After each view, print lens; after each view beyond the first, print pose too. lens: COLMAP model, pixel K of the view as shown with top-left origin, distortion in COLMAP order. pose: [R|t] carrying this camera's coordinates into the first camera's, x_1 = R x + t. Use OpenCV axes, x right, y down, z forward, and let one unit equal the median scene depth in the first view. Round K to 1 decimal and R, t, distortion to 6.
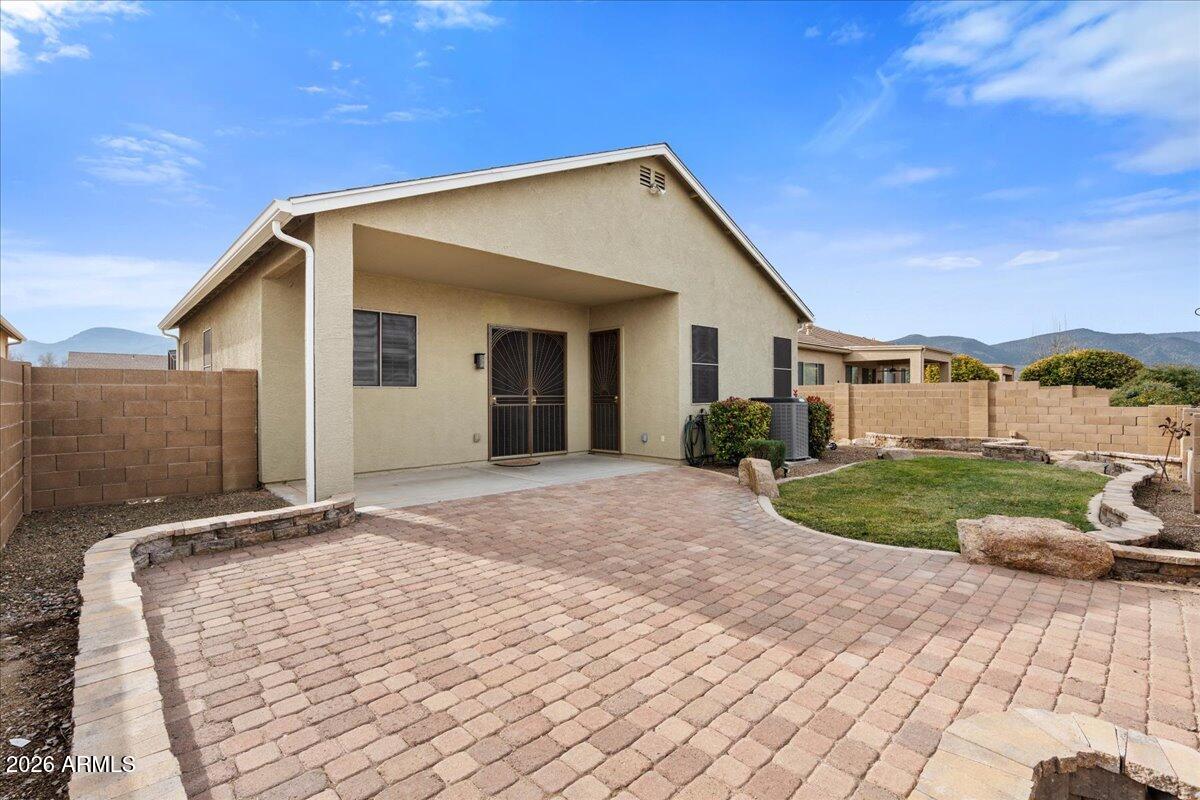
lens RADIAL K [[545.1, 0, 606.2], [0, 545.1, 402.0], [0, 0, 1]] dist [-0.002963, 0.000017]
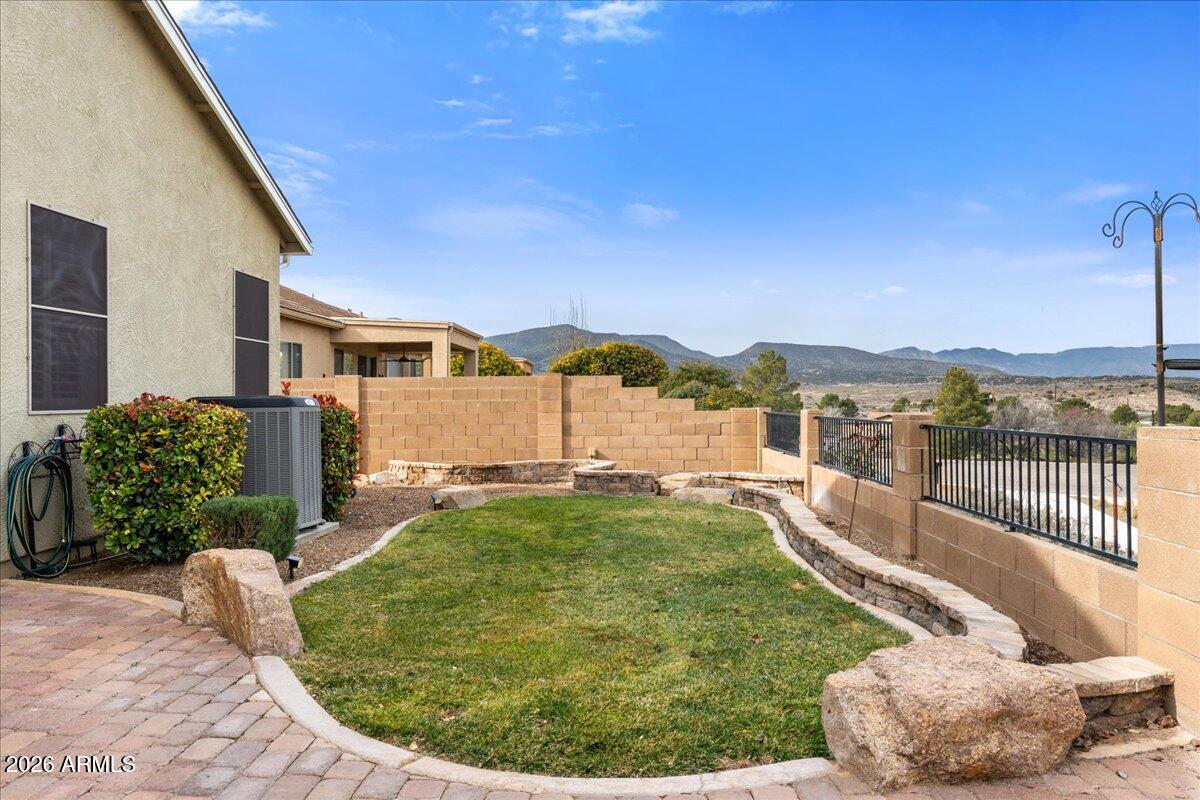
lens RADIAL K [[827.8, 0, 599.3], [0, 827.8, 392.2], [0, 0, 1]] dist [-0.000539, 0.003456]
pose [[0.721479, 0.005921, 0.692411, 0.042956], [0.011961, 0.999708, -0.021012, 0.006060], [-0.692333, 0.023441, 0.721197, 0.304732]]
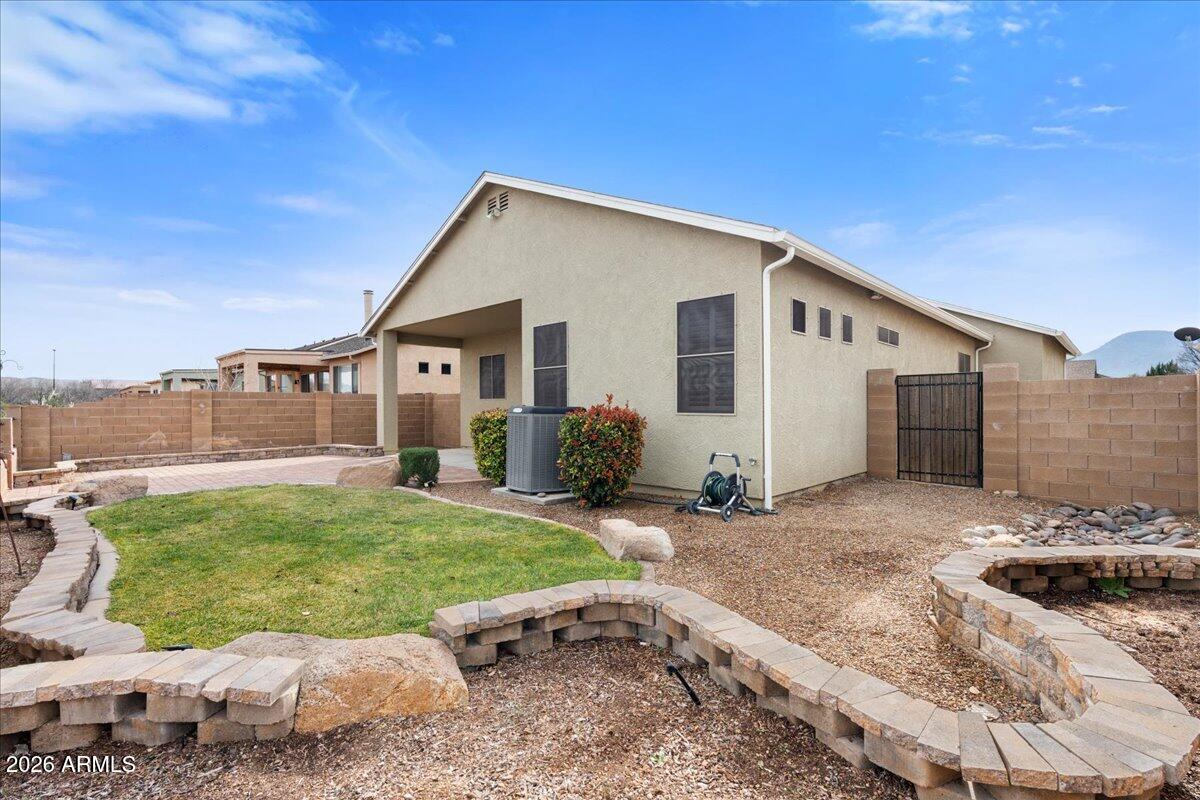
lens RADIAL K [[550.5, 0, 600.0], [0, 550.5, 400.0], [0, 0, 1]] dist [0.000100, 0.000169]
pose [[0.044393, 0.001823, -0.999012, 1.053364], [-0.002649, 0.999995, 0.001707, -0.020019], [0.999011, 0.002570, 0.044397, 1.042039]]
